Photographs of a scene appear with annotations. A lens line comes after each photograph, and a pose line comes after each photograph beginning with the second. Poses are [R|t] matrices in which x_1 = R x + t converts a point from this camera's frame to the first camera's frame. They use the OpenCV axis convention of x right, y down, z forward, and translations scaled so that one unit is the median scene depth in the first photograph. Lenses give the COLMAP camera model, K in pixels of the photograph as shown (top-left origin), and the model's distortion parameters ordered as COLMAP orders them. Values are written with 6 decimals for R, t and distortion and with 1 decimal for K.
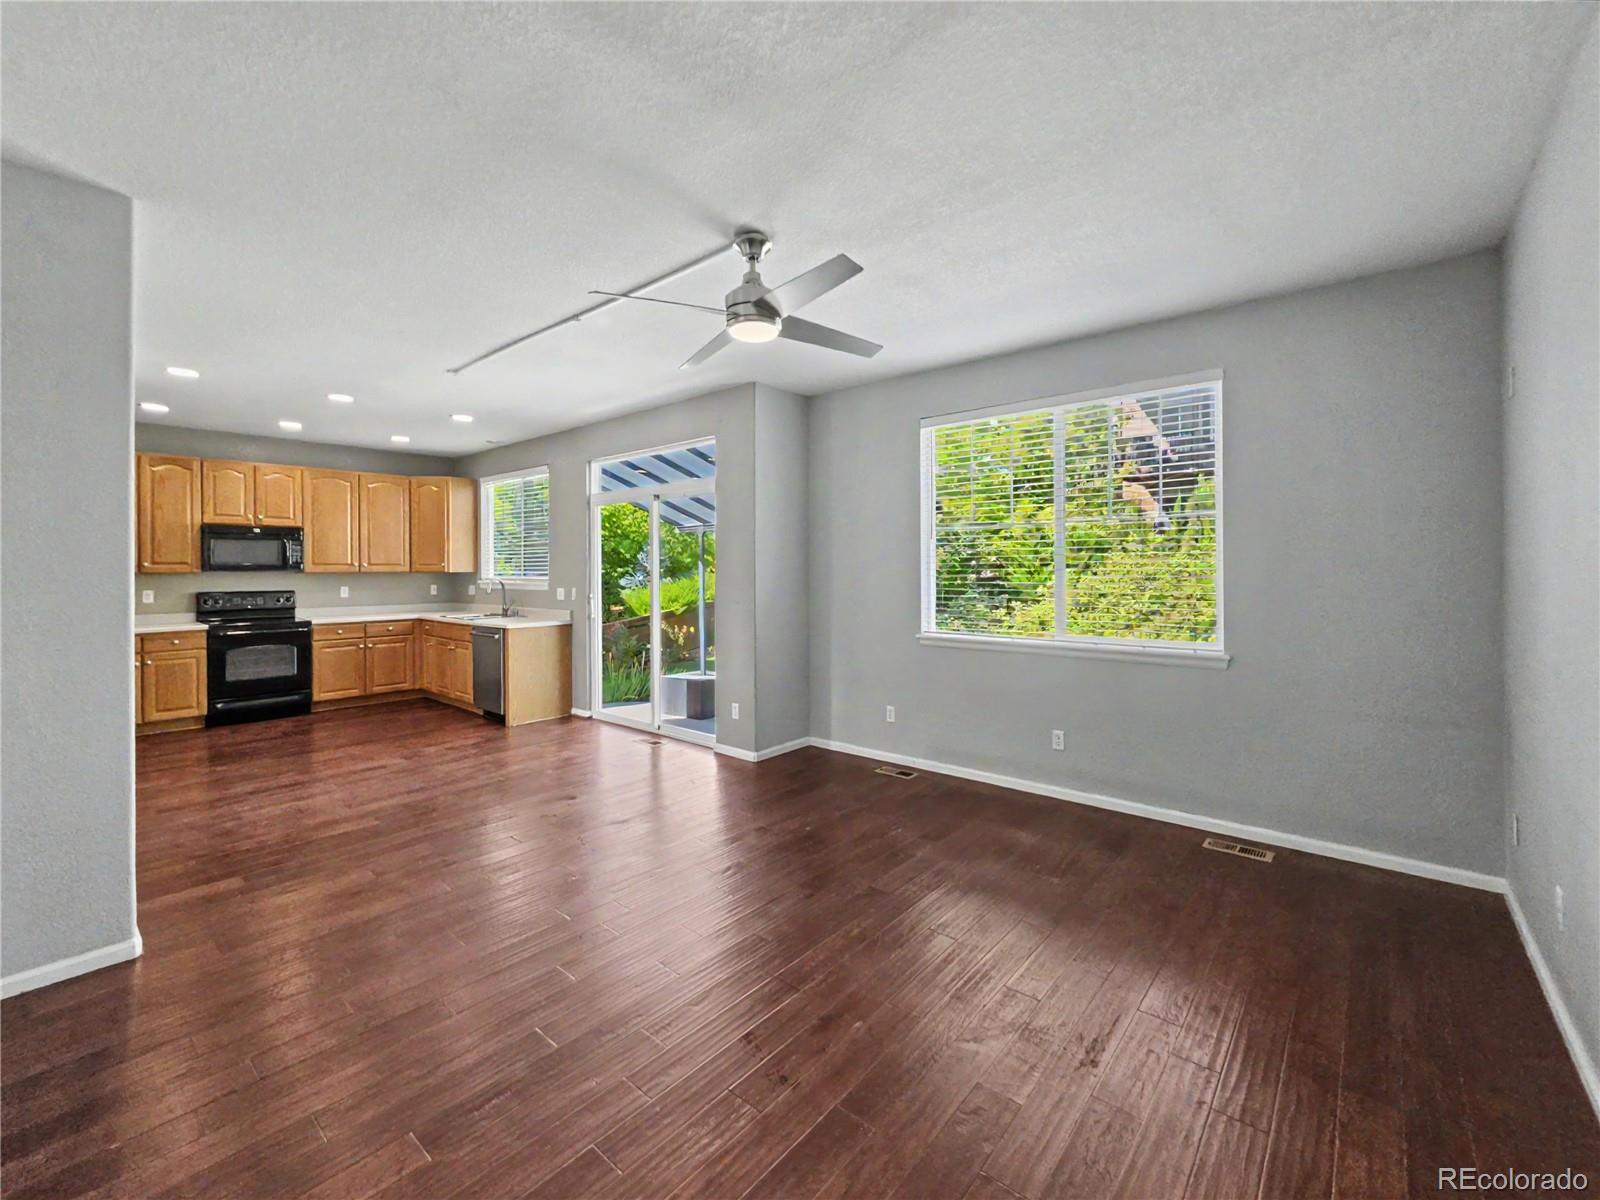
lens RADIAL K [[670.7, 0, 794.7], [0, 670.7, 573.0], [0, 0, 1]] dist [-0.001049, -0.000208]
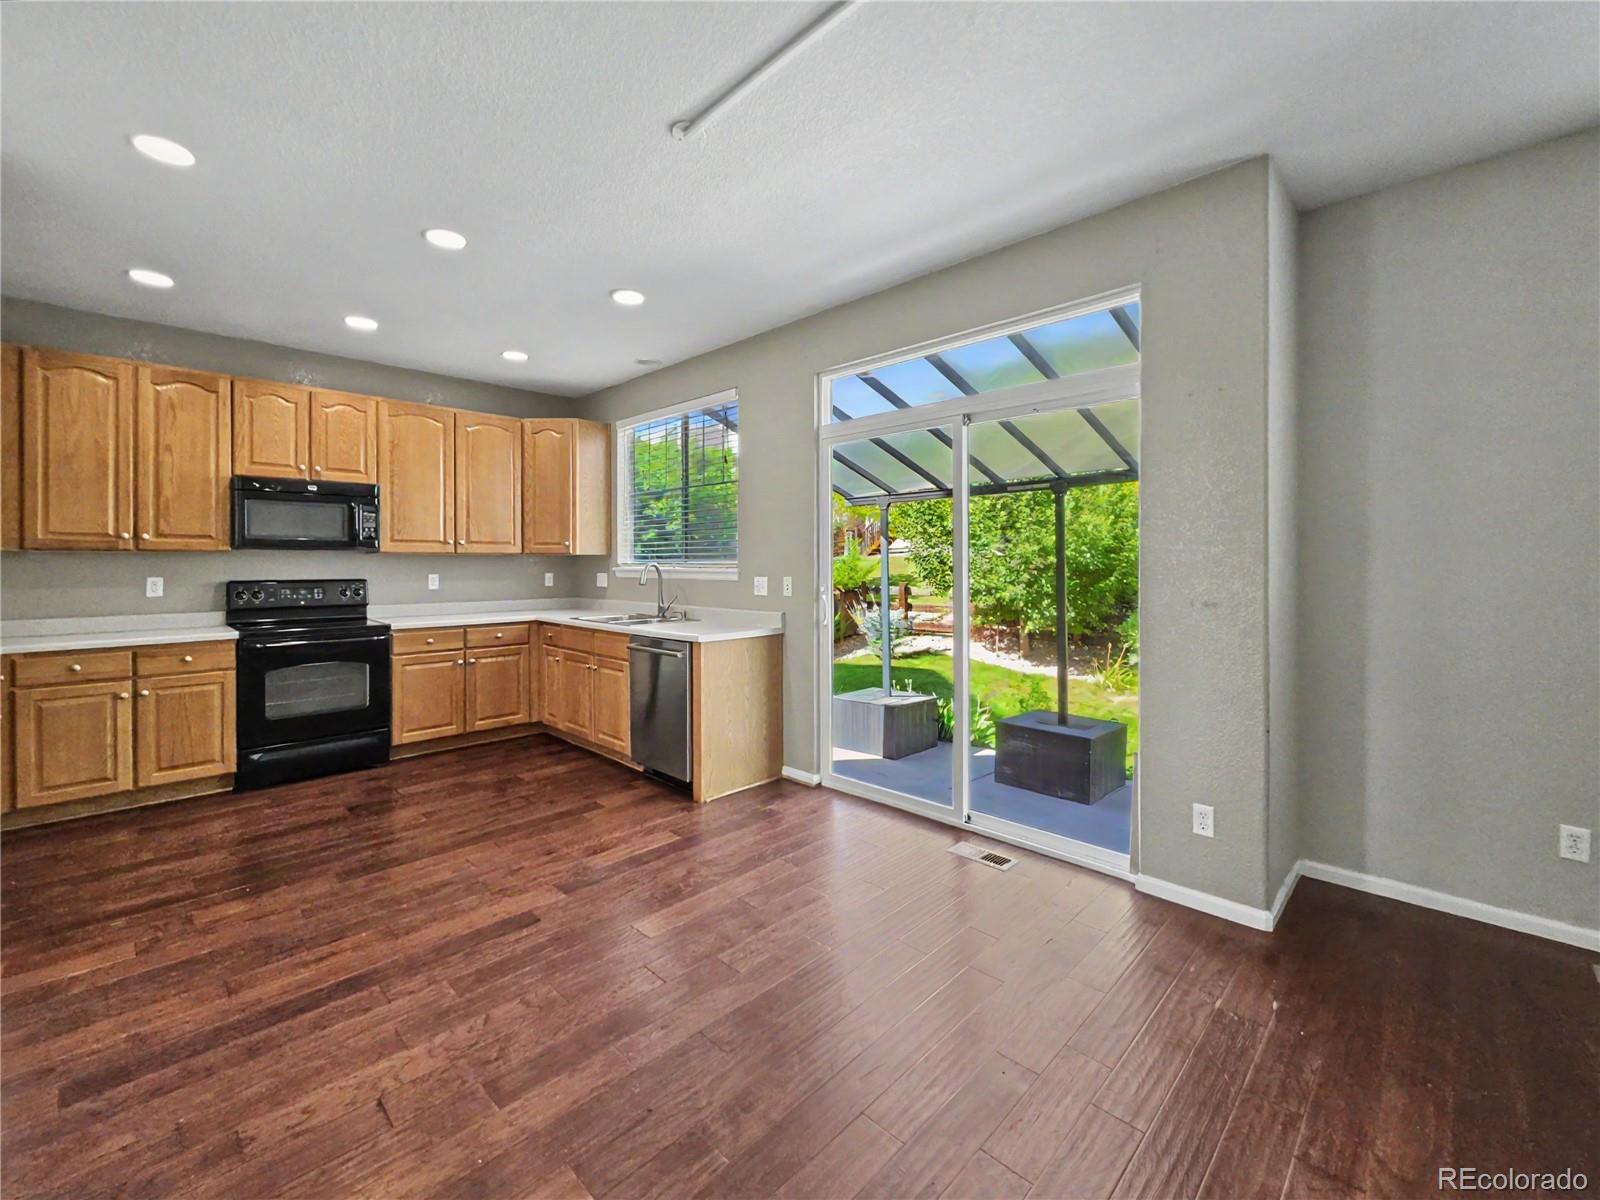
lens RADIAL K [[671.4, 0, 794.0], [0, 671.4, 565.5], [0, 0, 1]] dist [-0.002809, -0.000068]
pose [[0.997566, 0.002171, -0.069695, -0.279630], [-0.002222, 0.999997, -0.000647, 0.012200], [0.069694, 0.000800, 0.997568, 0.369685]]
